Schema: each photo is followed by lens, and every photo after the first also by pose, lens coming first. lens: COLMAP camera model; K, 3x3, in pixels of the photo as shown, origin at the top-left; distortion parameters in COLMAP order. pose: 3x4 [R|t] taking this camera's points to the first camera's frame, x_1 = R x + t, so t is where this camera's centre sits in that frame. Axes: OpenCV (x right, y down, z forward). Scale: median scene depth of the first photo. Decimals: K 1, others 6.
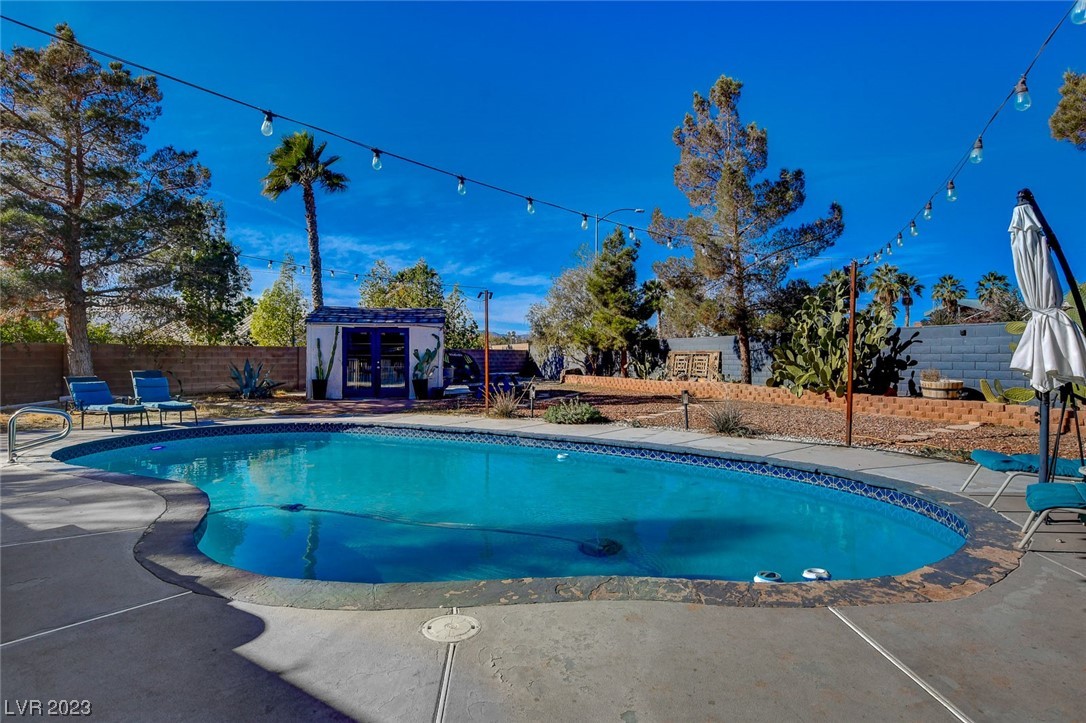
lens RADIAL K [[568.1, 0, 539.9], [0, 568.1, 349.9], [0, 0, 1]] dist [-0.016491, 0.000671]
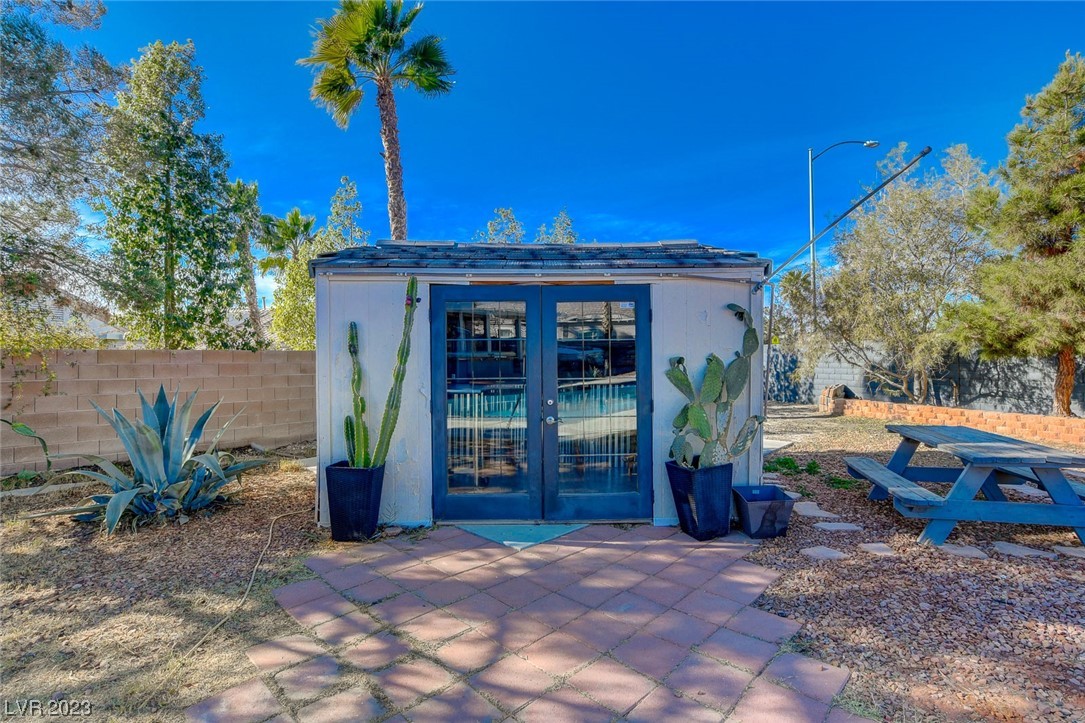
lens RADIAL K [[501.0, 0, 542.5], [0, 501.0, 361.5], [0, 0, 1]] dist [-0.019918, -0.000875]
pose [[0.988396, -0.004546, -0.151830, -0.254115], [0.007299, 0.999819, 0.017583, -0.003389], [0.151723, -0.018487, 0.988250, 0.758423]]
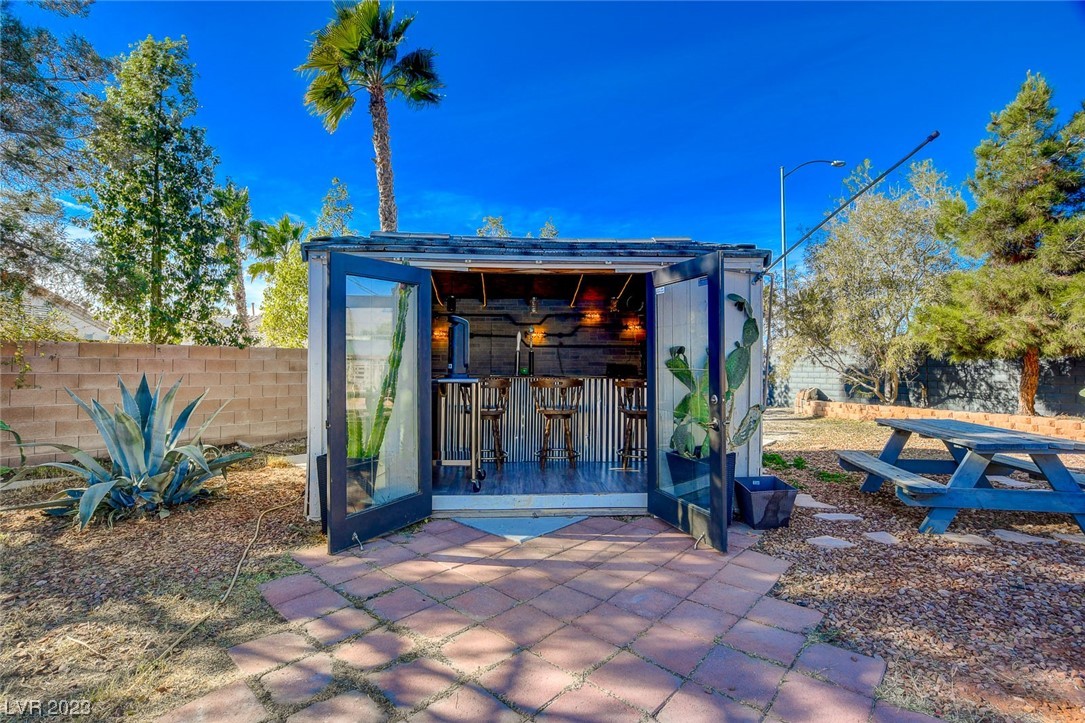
lens RADIAL K [[480.4, 0, 542.5], [0, 480.4, 361.5], [0, 0, 1]] dist [-0.024339, 0.001477]
pose [[0.993492, -0.000553, -0.113903, -0.265673], [0.000627, 1.000000, 0.000613, 0.006850], [0.113903, -0.000680, 0.993492, 0.772457]]
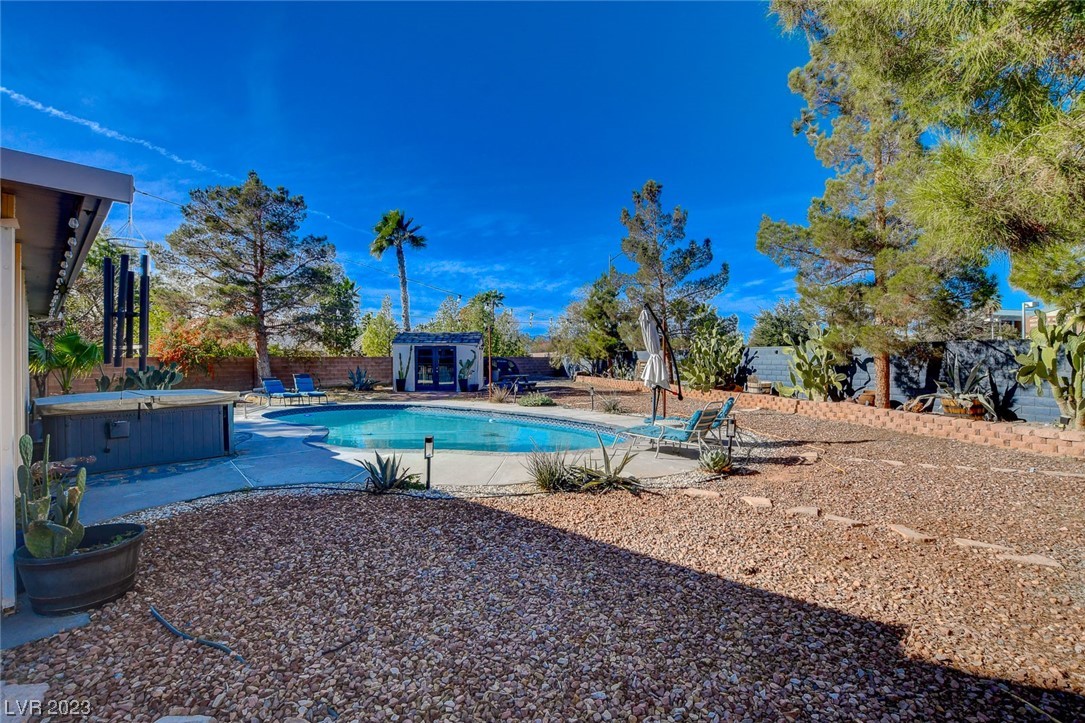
lens RADIAL K [[480.4, 0, 542.5], [0, 480.4, 361.5], [0, 0, 1]] dist [-0.024339, 0.001477]
pose [[0.991249, -0.000350, -0.132002, 0.181657], [0.002845, 0.999821, 0.018710, -0.020528], [0.131972, -0.018921, 0.991073, -0.278406]]
